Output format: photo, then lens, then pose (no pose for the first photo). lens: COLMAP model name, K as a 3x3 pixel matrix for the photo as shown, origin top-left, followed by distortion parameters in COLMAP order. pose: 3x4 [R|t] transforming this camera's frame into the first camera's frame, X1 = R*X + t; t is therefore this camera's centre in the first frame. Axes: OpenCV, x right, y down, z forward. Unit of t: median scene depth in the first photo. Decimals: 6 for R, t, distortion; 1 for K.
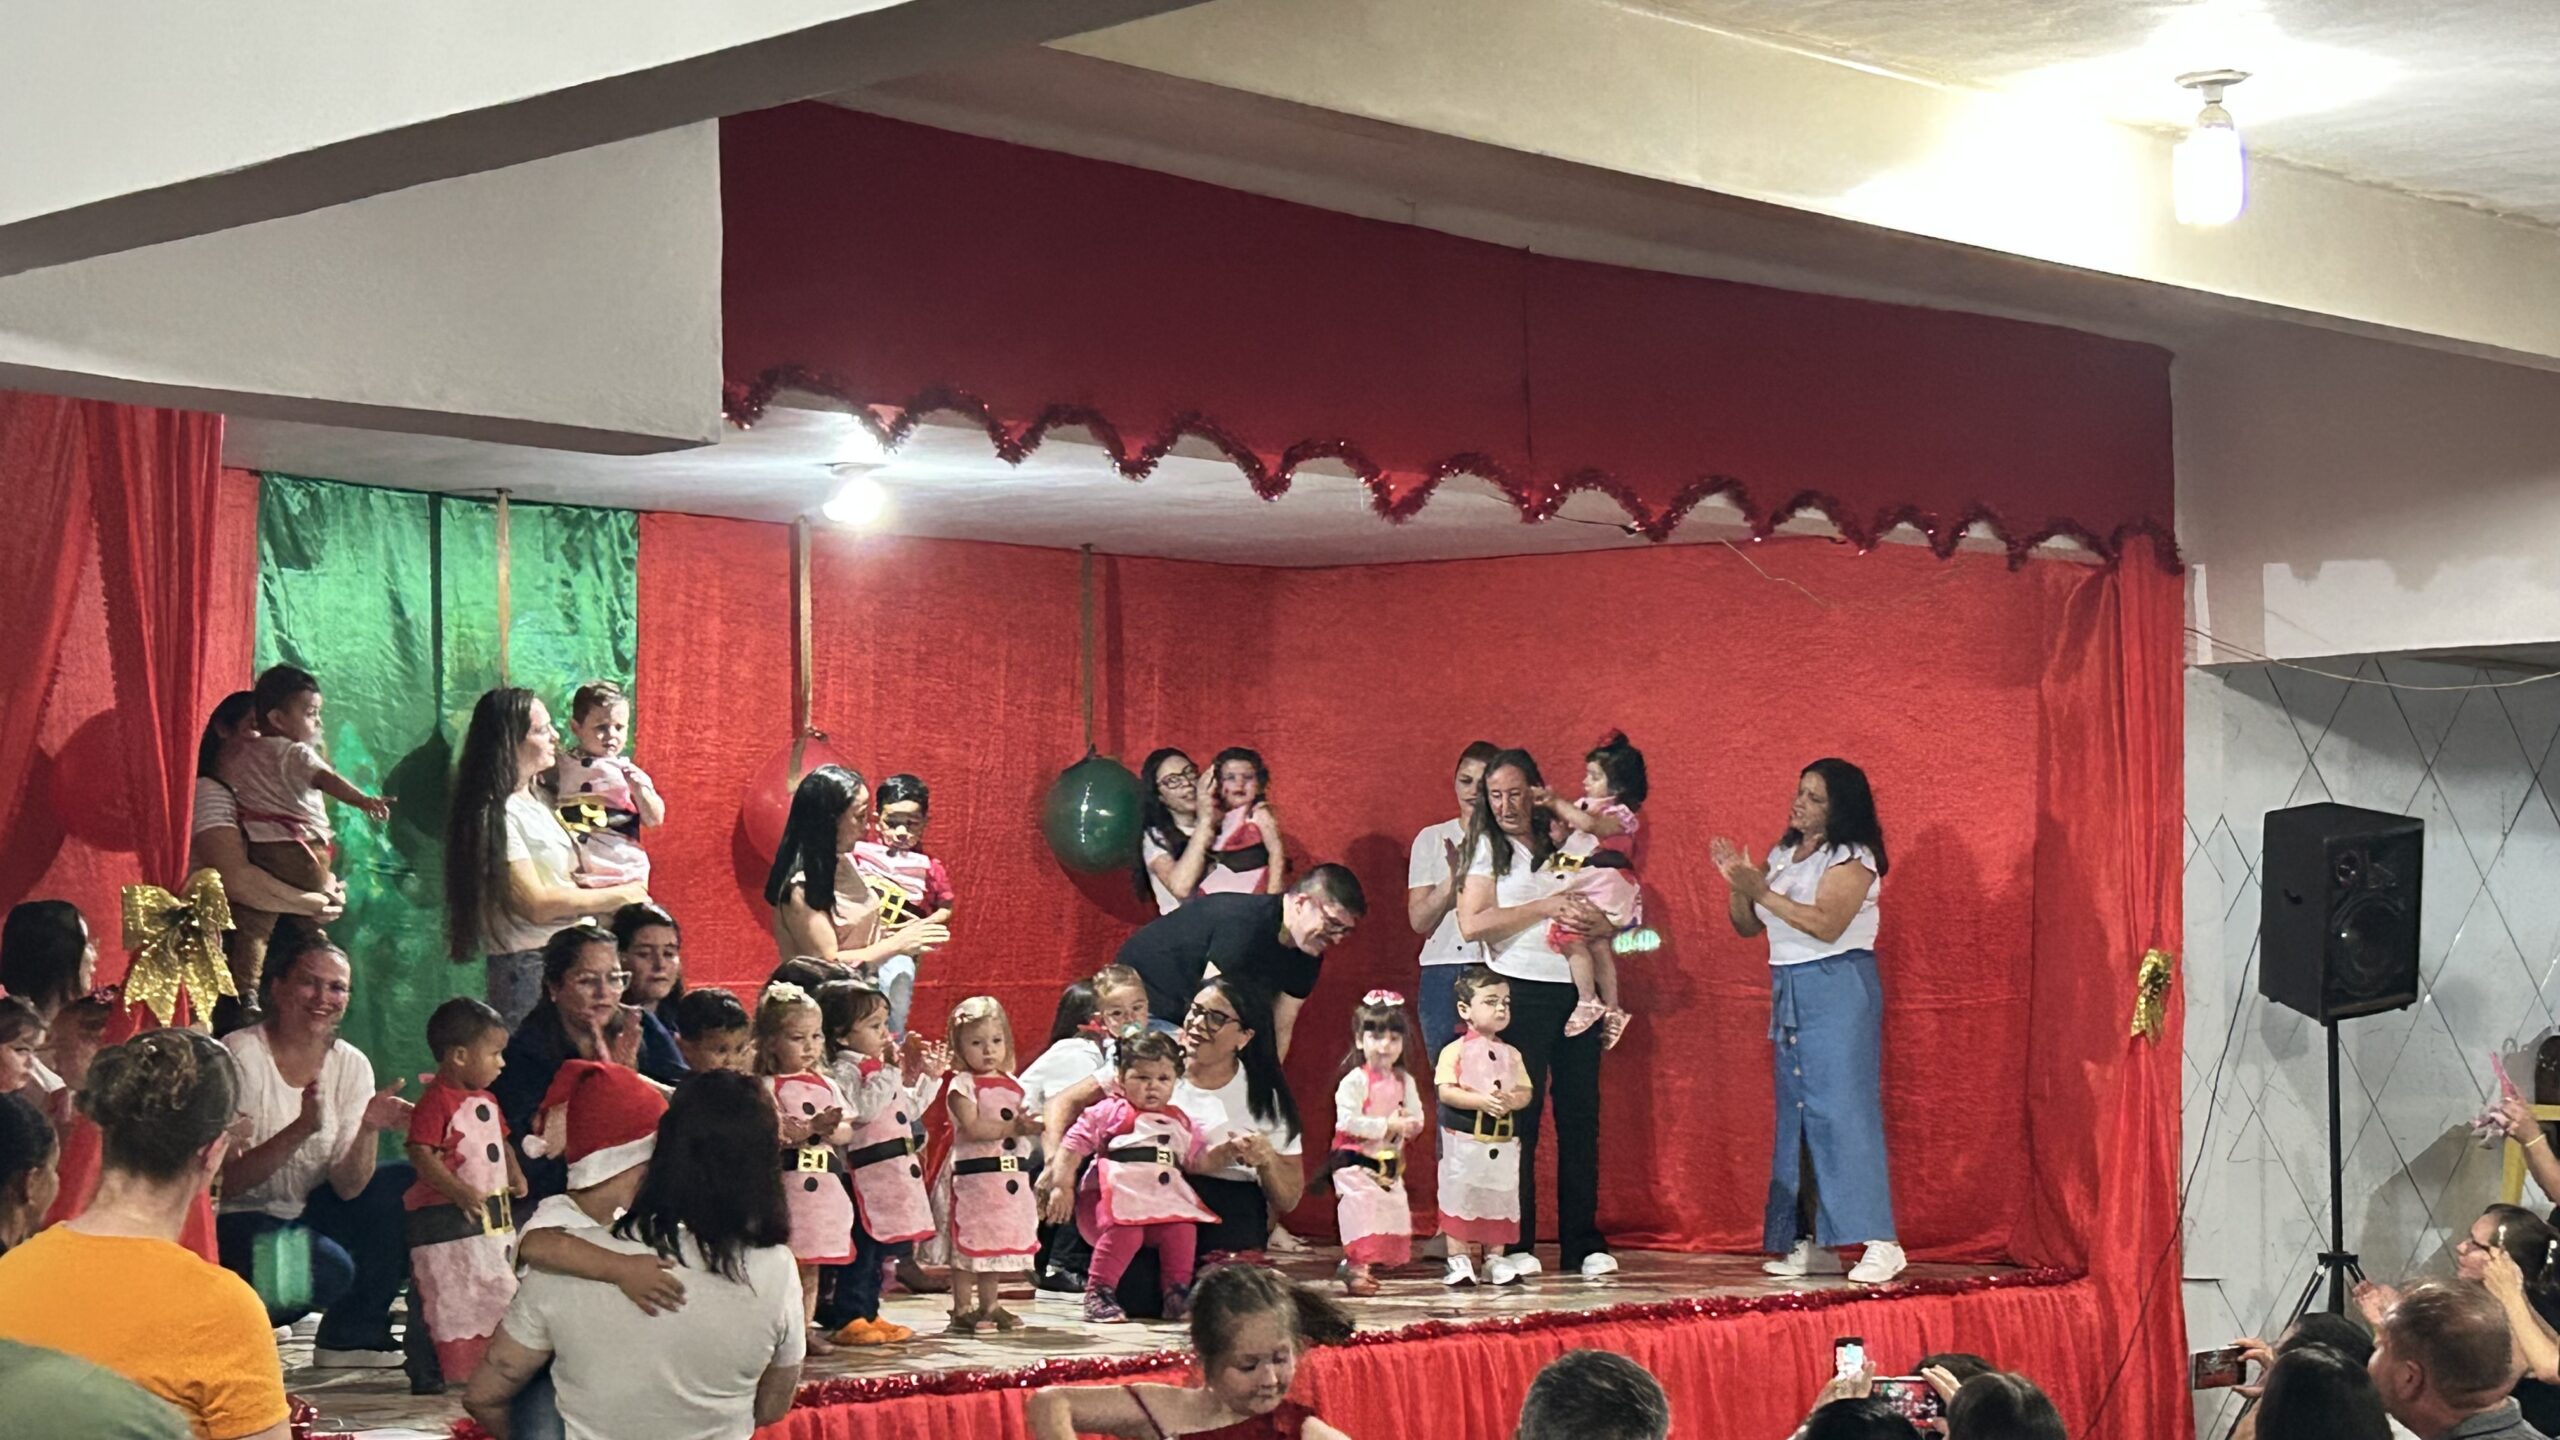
lens RADIAL K [[4402.8, 0, 1273.3], [0, 4402.8, 715.0], [0, 0, 1]] dist [0.091849, 0.000000]
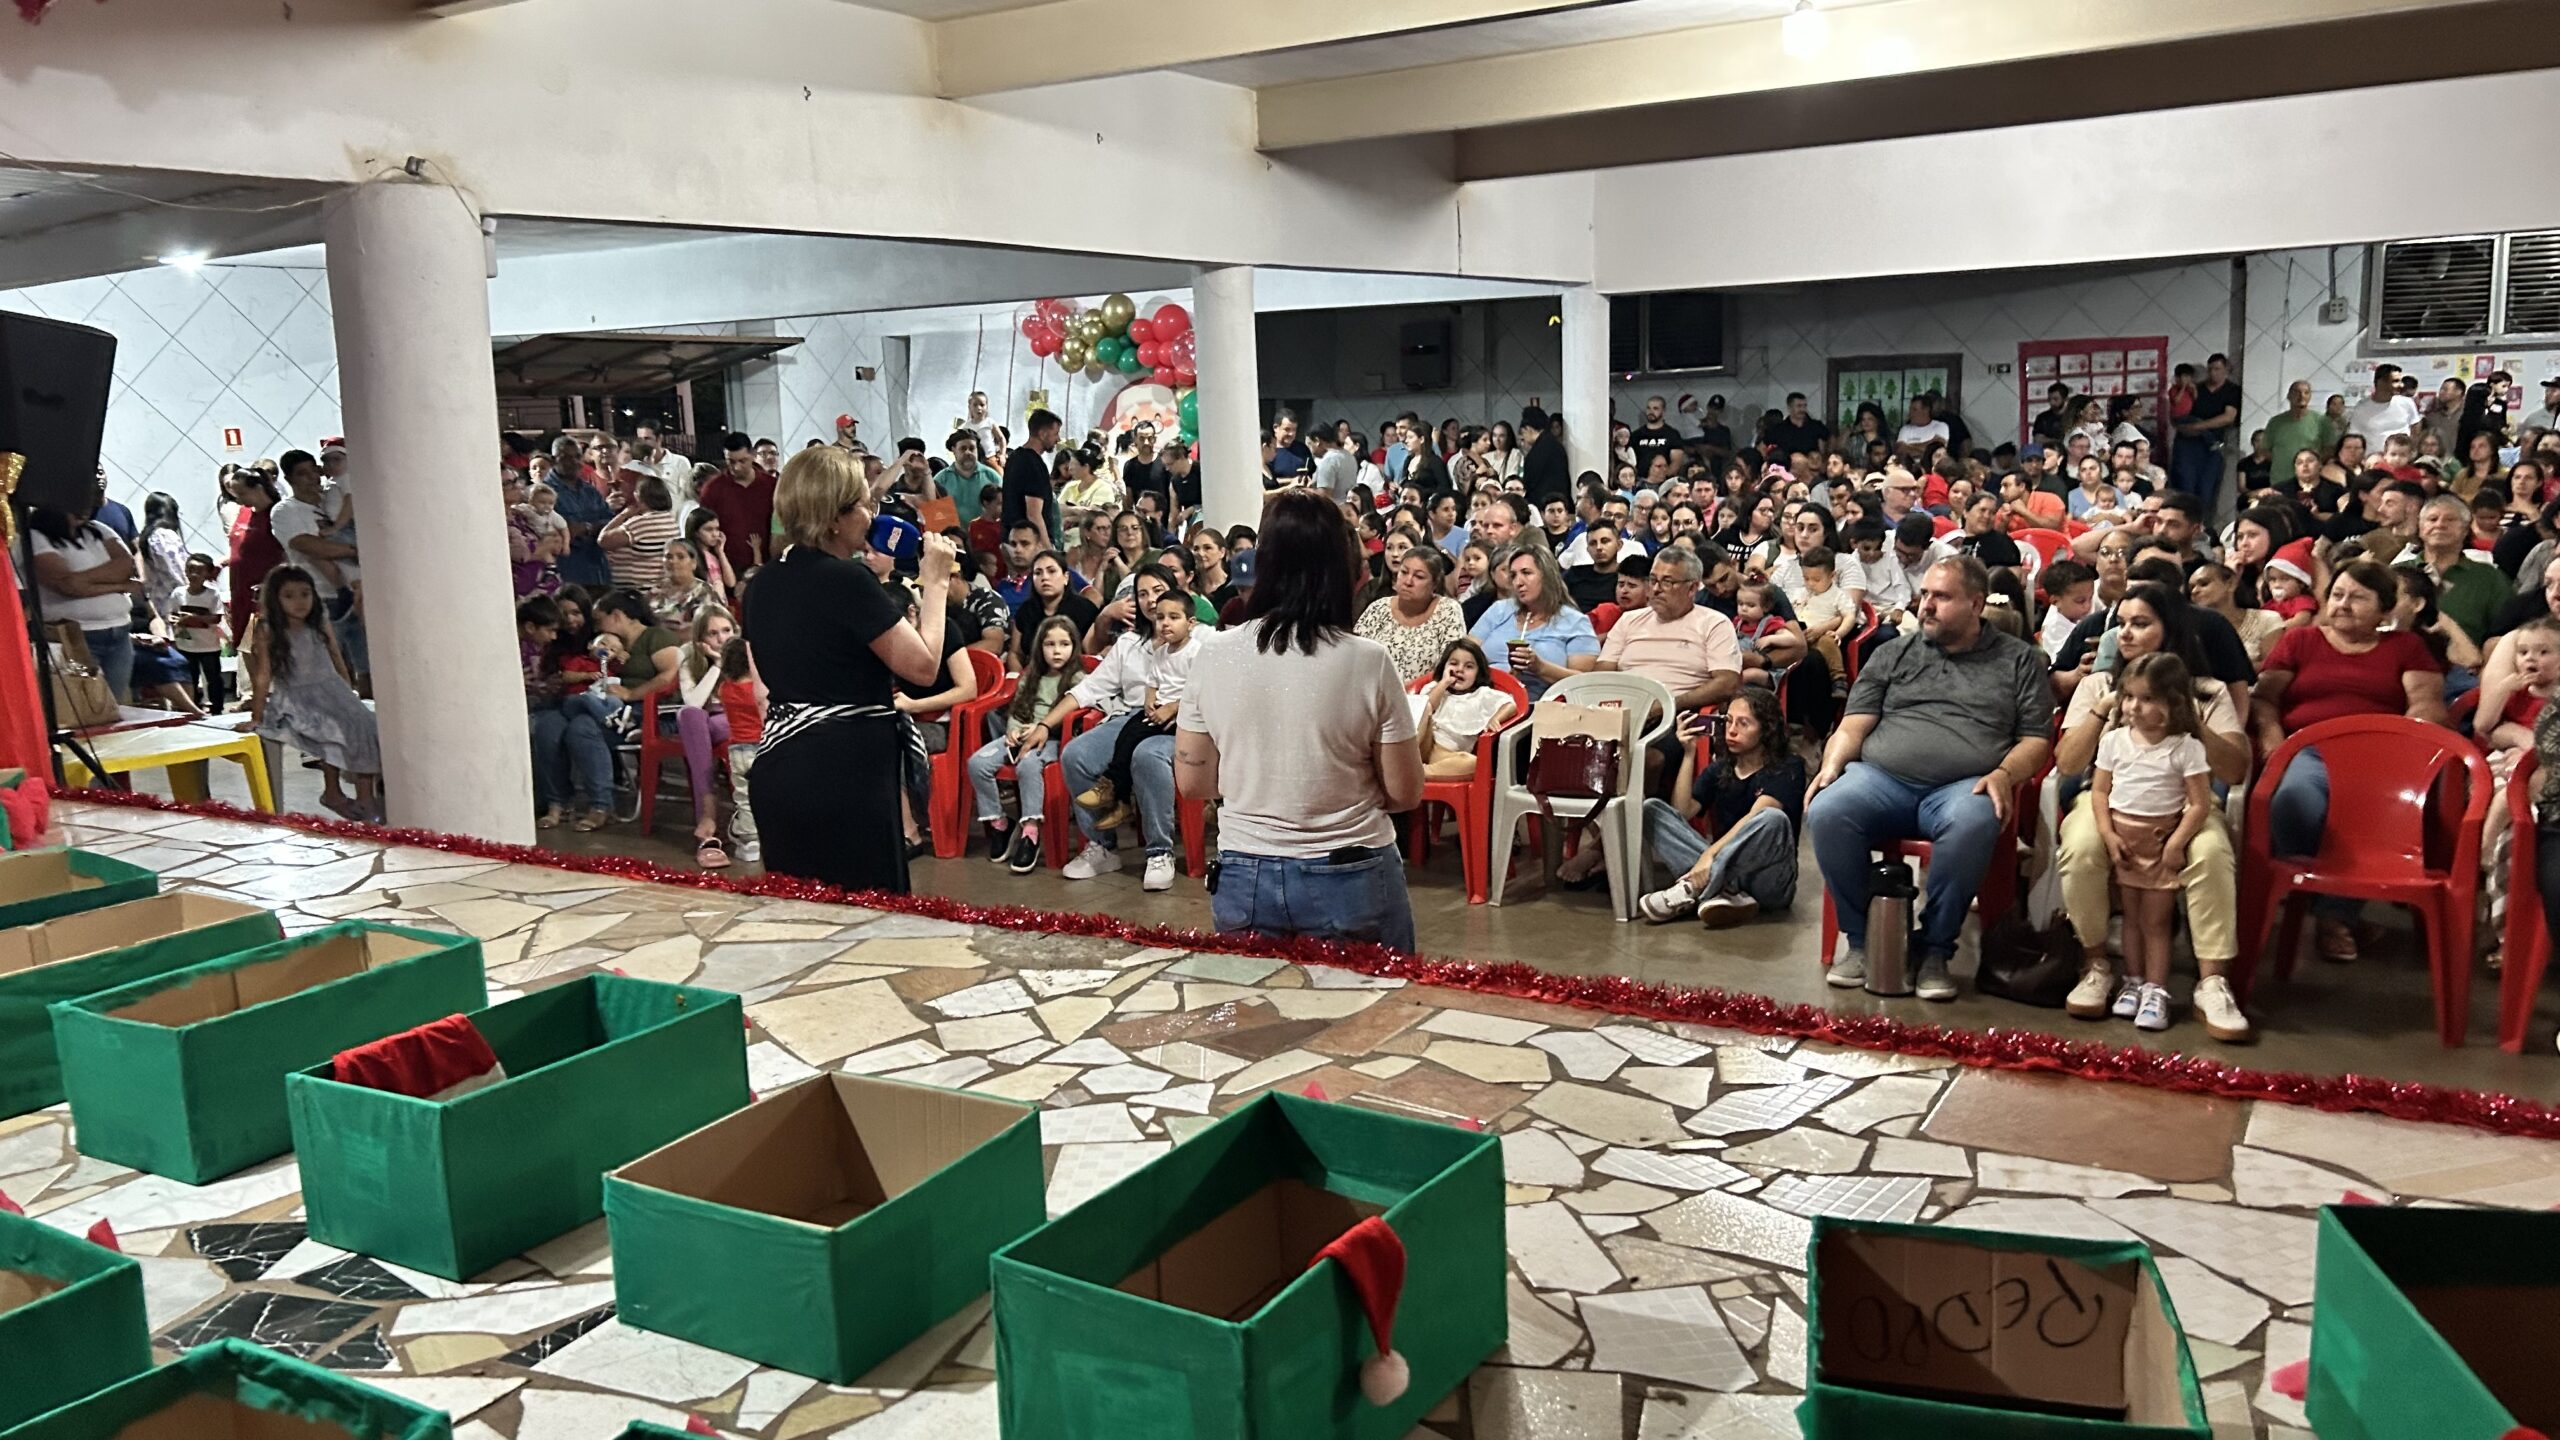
lens RADIAL K [[1929.1, 0, 1264.6], [0, 1929.1, 734.1], [0, 0, 1]] dist [0.054458, -0.066352]
pose [[-0.188420, -0.158118, 0.969276, -0.285262], [-0.015664, 0.987312, 0.158015, 0.043162], [-0.981964, 0.014590, -0.188506, 0.827819]]
